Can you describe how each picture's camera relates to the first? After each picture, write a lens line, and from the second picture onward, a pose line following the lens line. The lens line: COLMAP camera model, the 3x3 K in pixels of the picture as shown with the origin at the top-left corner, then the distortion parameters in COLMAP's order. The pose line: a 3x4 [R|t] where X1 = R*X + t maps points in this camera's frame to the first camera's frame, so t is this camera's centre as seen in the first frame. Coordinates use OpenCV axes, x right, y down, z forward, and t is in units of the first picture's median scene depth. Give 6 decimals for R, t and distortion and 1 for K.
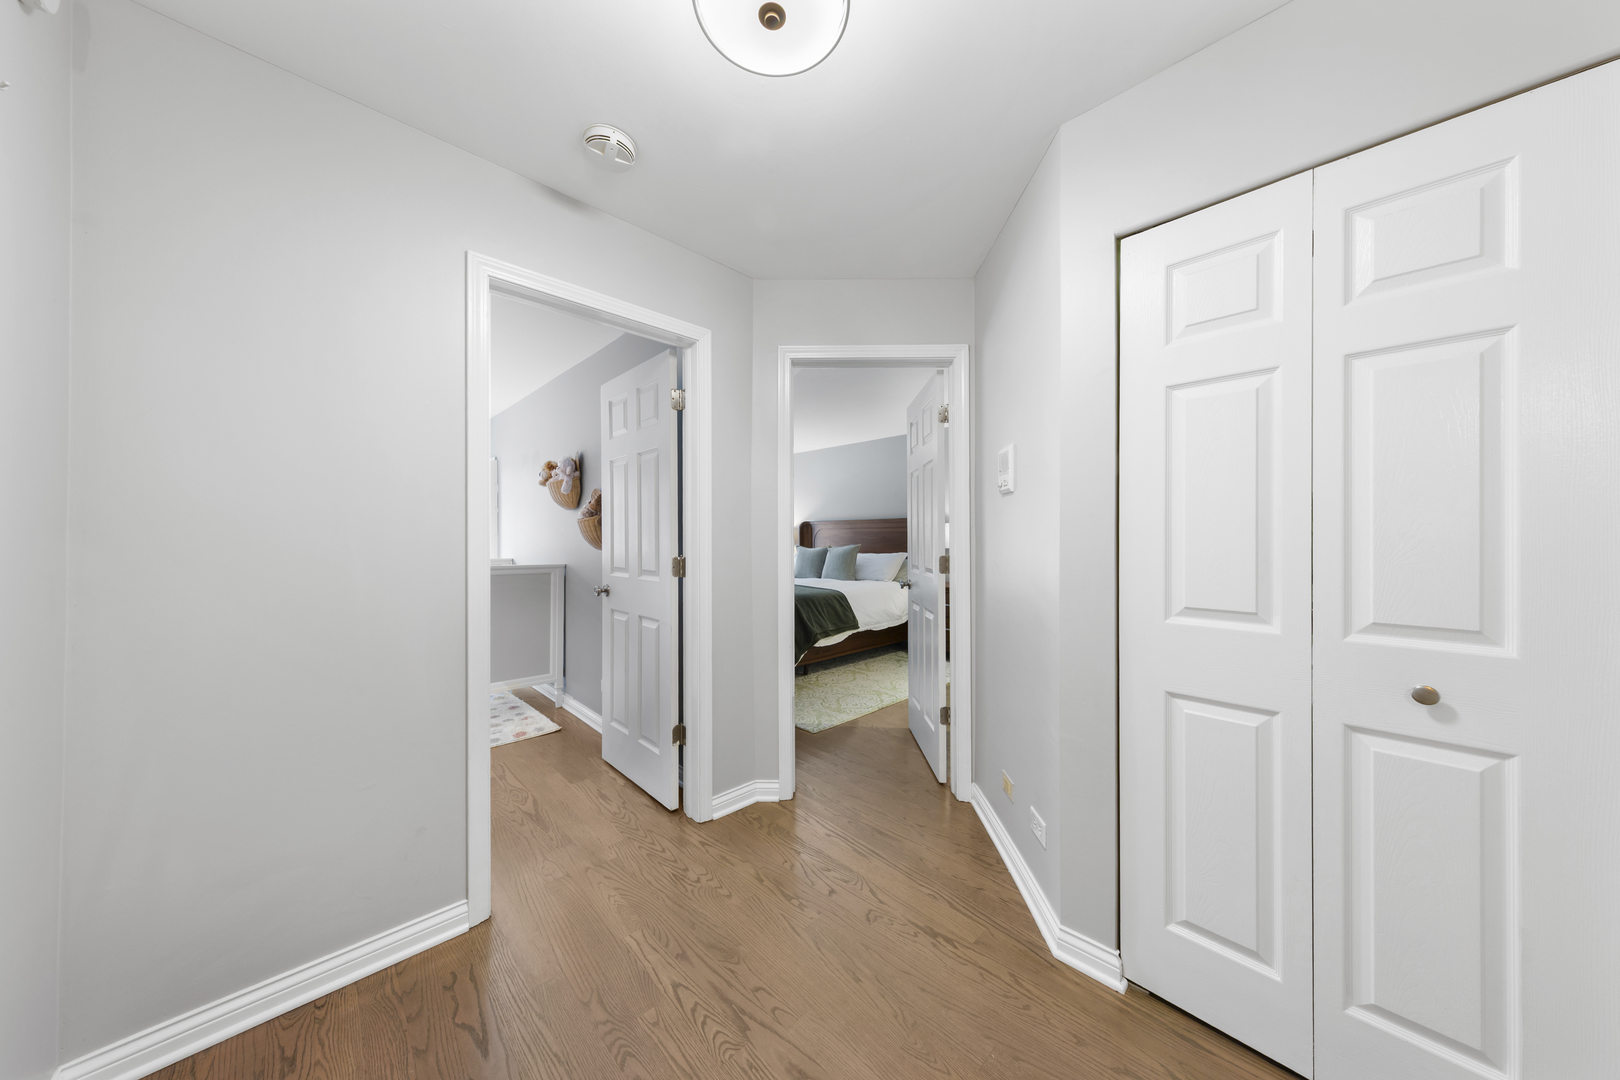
lens RADIAL K [[512.5, 0, 822.1], [0, 512.5, 538.1], [0, 0, 1]] dist [0.006755, -0.000095]
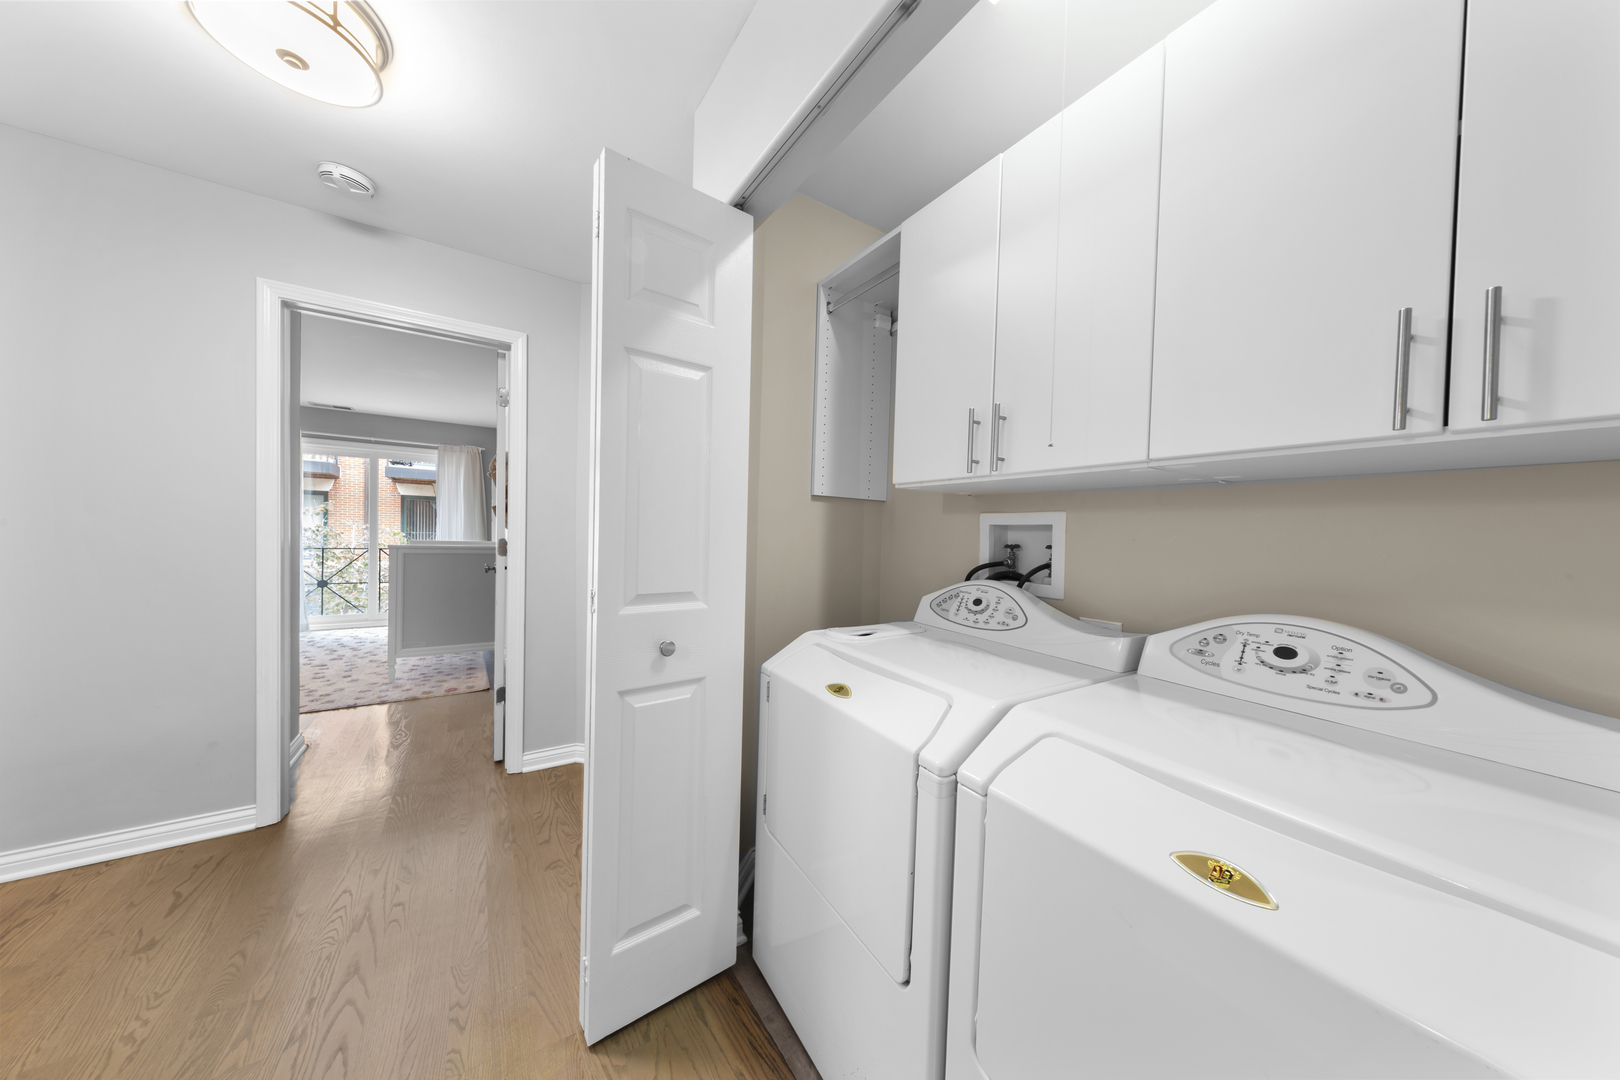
lens RADIAL K [[505.9, 0, 817.5], [0, 505.9, 543.5], [0, 0, 1]] dist [0.006281, -0.000115]
pose [[0.980090, 0.025838, -0.196865, 0.630552], [-0.023828, 0.999637, 0.012577, 0.020036], [0.197119, -0.007636, 0.980350, 0.046637]]
